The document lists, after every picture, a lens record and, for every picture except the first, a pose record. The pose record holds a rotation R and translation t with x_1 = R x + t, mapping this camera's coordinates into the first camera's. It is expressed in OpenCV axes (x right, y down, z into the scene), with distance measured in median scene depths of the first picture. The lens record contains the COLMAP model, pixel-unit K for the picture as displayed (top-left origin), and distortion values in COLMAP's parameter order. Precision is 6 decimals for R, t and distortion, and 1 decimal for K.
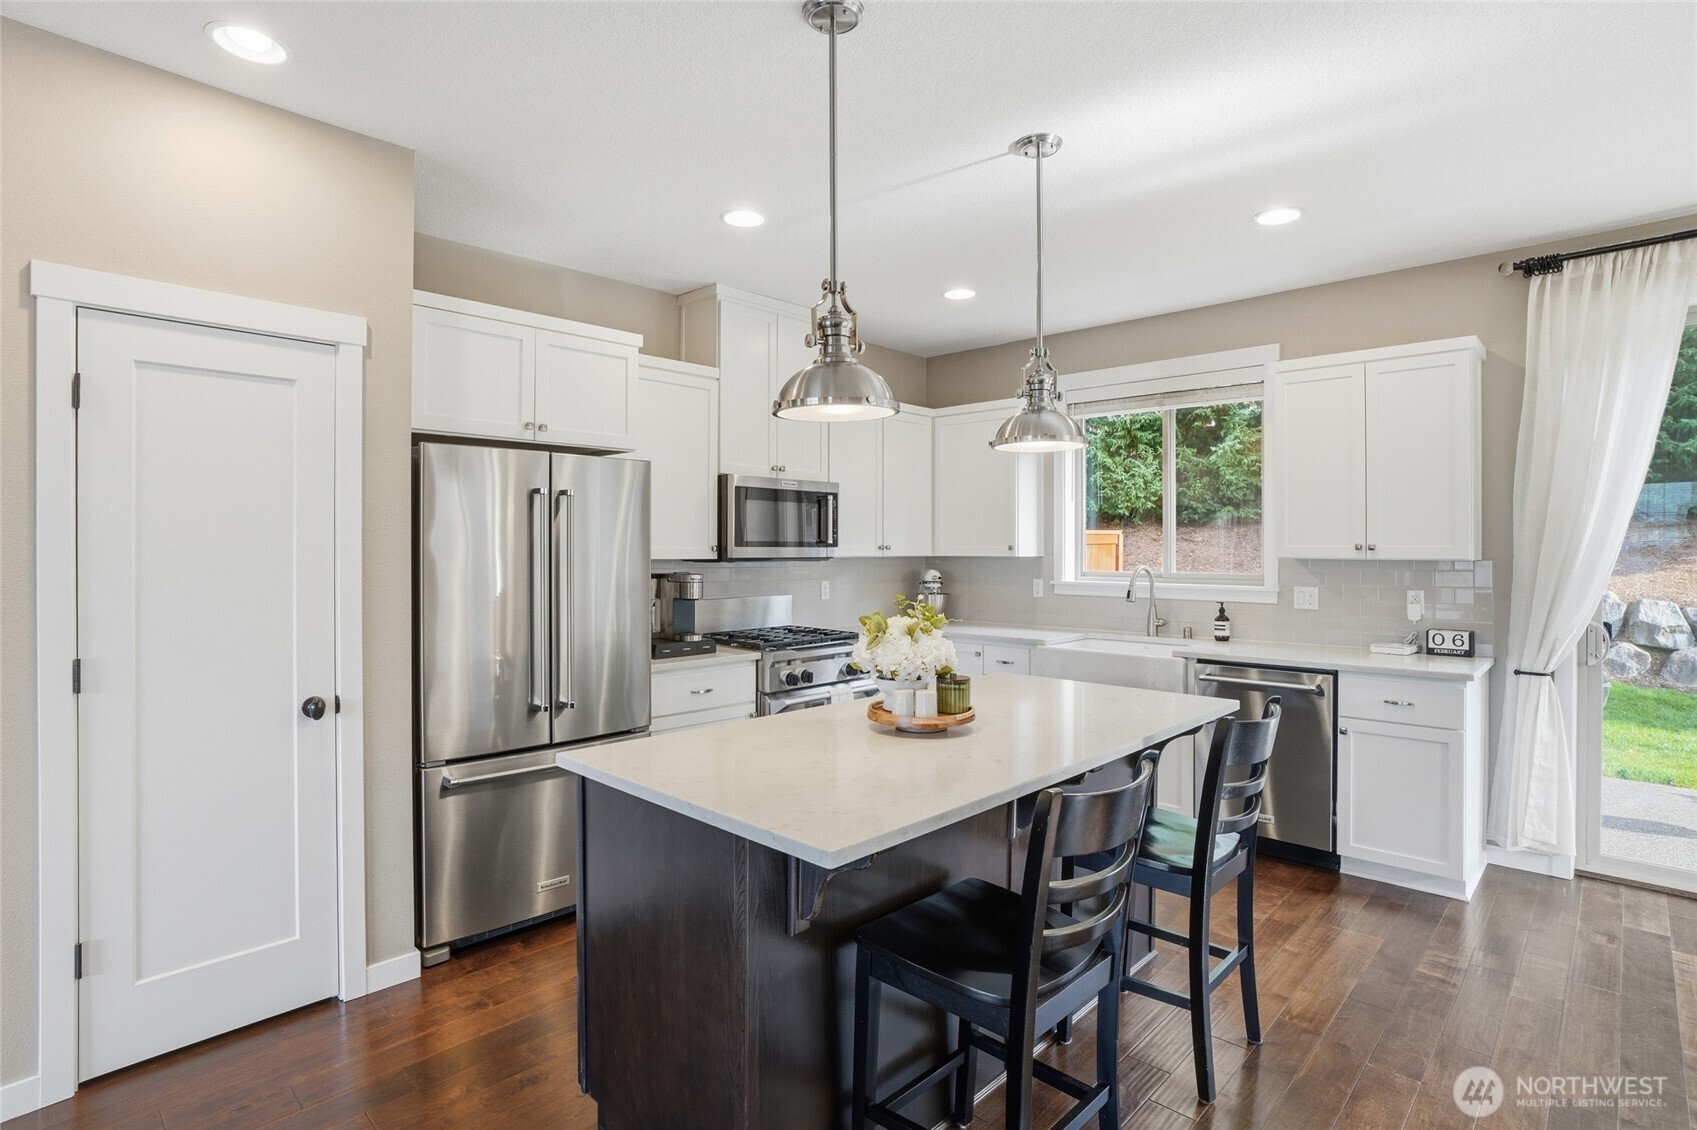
lens RADIAL K [[840.1, 0, 849.6], [0, 840.1, 560.8], [0, 0, 1]] dist [-0.029311, 0.000647]
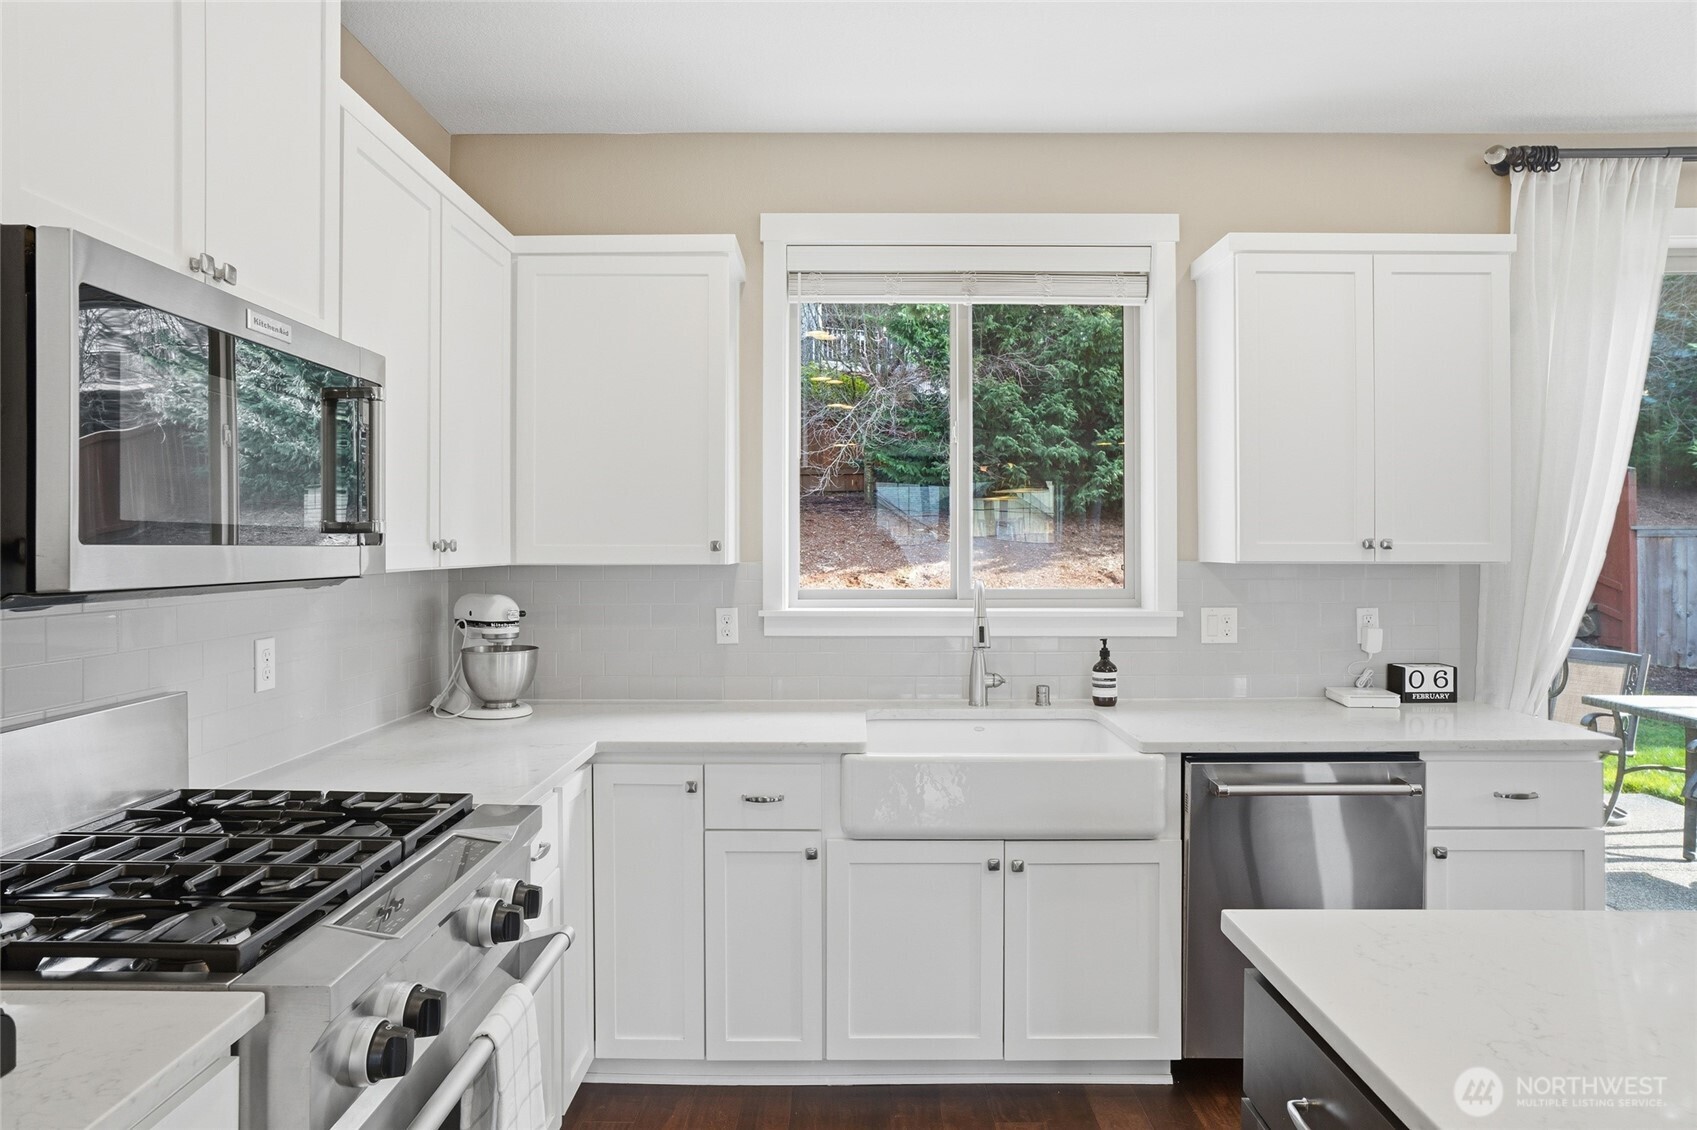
lens RADIAL K [[983.4, 0, 848.8], [0, 983.4, 555.2], [0, 0, 1]] dist [-0.022184, 0.001568]
pose [[0.731173, -0.005875, 0.682167, -0.152785], [0.011653, 0.999925, -0.003878, -0.008382], [-0.682093, 0.010785, 0.731186, 0.622612]]
